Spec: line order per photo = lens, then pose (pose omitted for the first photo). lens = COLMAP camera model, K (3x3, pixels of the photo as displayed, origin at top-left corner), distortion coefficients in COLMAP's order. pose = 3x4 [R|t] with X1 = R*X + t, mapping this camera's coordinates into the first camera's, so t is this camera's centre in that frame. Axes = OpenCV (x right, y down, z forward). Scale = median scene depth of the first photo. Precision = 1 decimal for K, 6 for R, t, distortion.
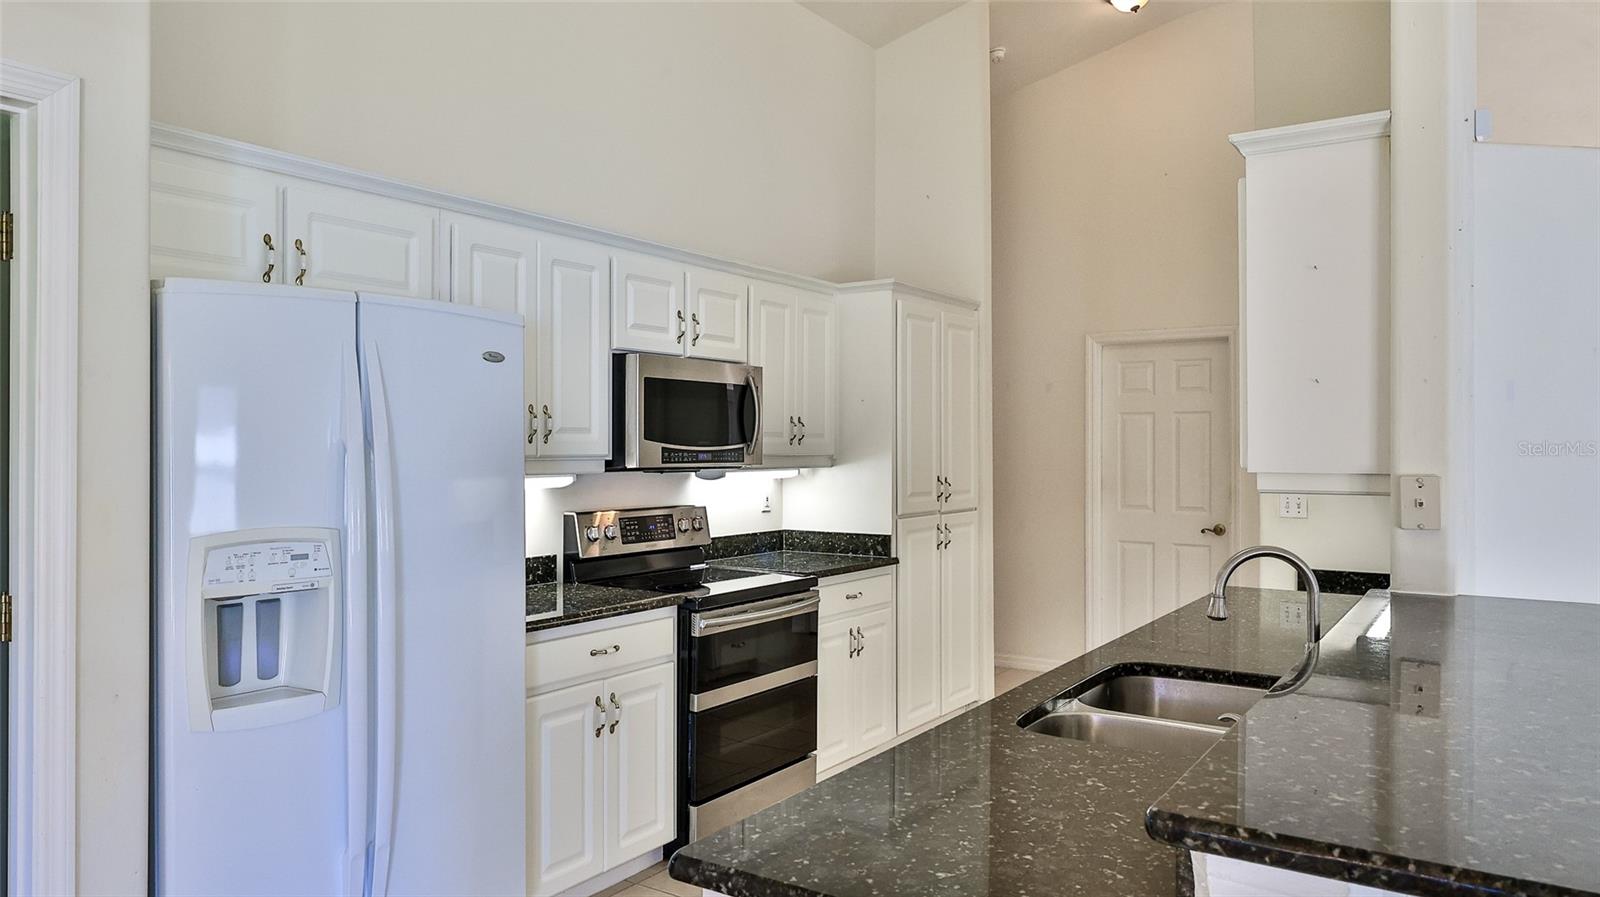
lens RADIAL K [[1082.9, 0, 800.0], [0, 1082.9, 448.5], [0, 0, 1]] dist [0.005786, 0.000465]
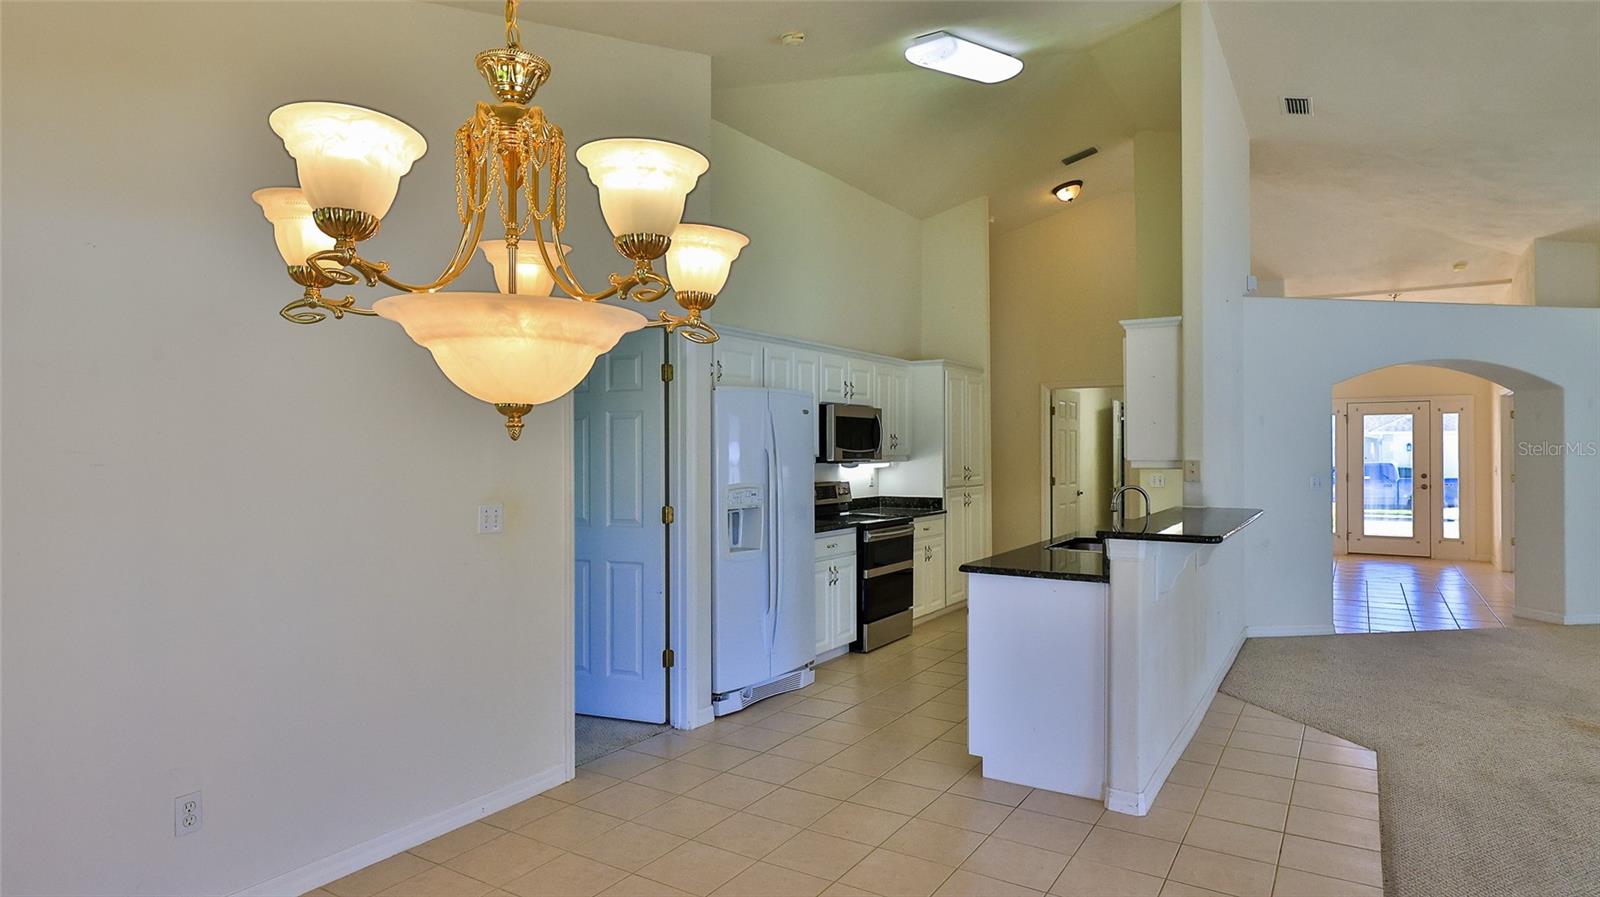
lens RADIAL K [[885.6, 0, 800.0], [0, 885.6, 448.5], [0, 0, 1]] dist [-0.001479, -0.000055]
pose [[0.999823, -0.003343, 0.018509, -0.225922], [0.003400, 0.999990, -0.003070, -0.000349], [-0.018499, 0.003132, 0.999824, -0.613965]]
